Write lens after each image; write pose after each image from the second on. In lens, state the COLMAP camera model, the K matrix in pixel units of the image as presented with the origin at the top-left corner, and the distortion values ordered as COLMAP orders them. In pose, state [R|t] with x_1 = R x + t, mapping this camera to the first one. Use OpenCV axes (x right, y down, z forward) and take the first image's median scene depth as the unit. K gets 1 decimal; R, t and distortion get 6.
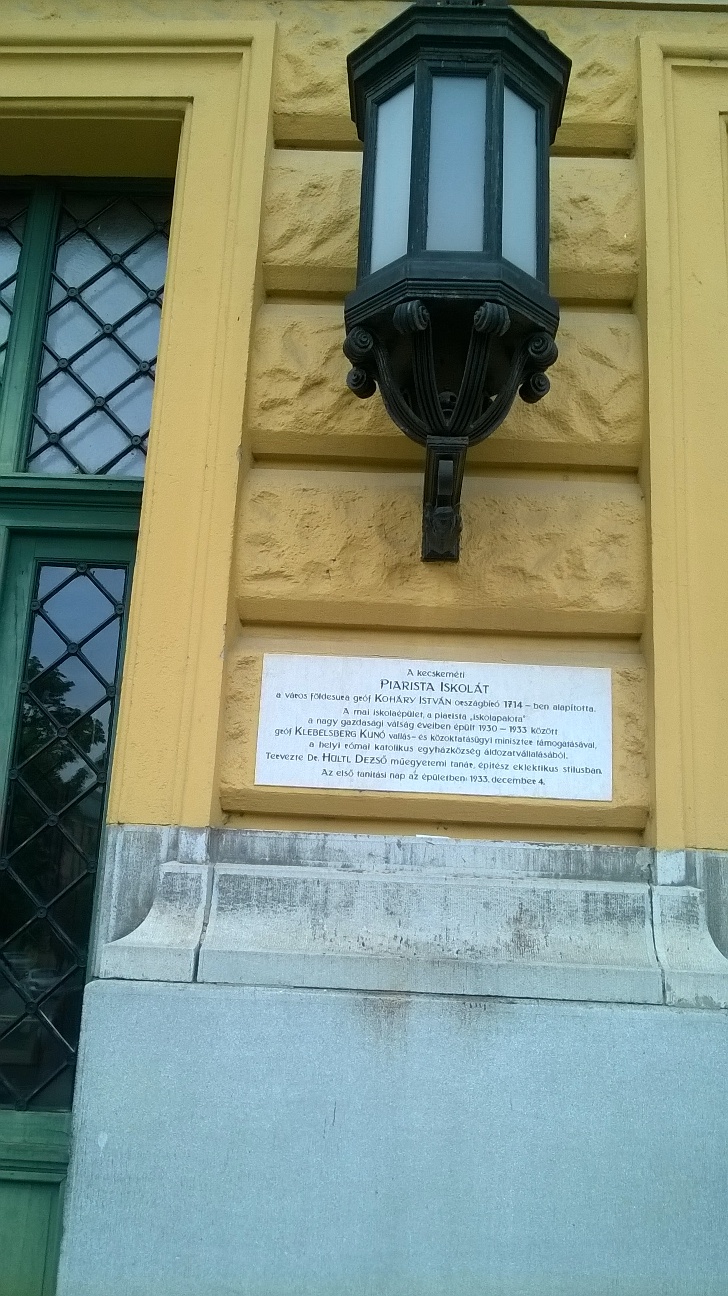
lens RADIAL K [[1009.9, 0, 364.0], [0, 1009.9, 648.0], [0, 0, 1]] dist [0.010752, -0.080373]
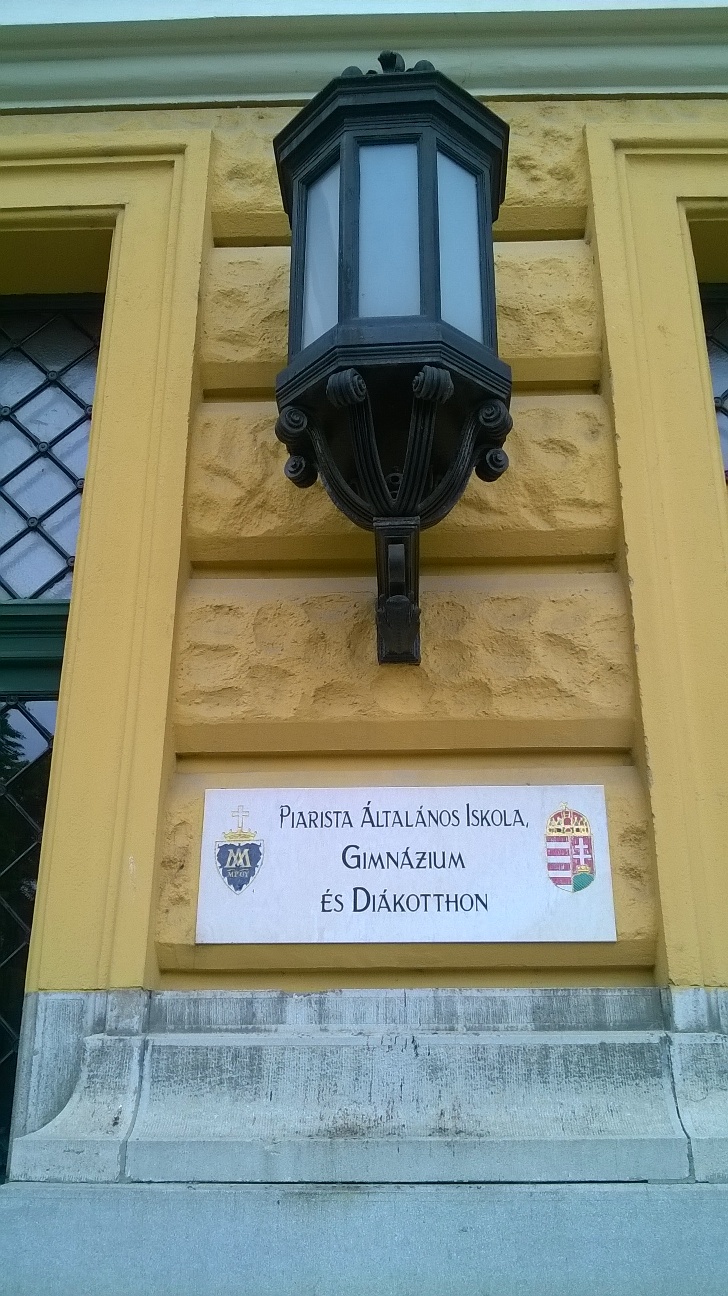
lens RADIAL K [[1033.5, 0, 375.9], [0, 1033.5, 651.3], [0, 0, 1]] dist [-0.009983, -0.090617]
pose [[0.998709, -0.045435, 0.022702, 0.033773], [0.048146, 0.989223, -0.138277, 0.025362], [-0.016175, 0.139192, 0.990133, 0.101842]]
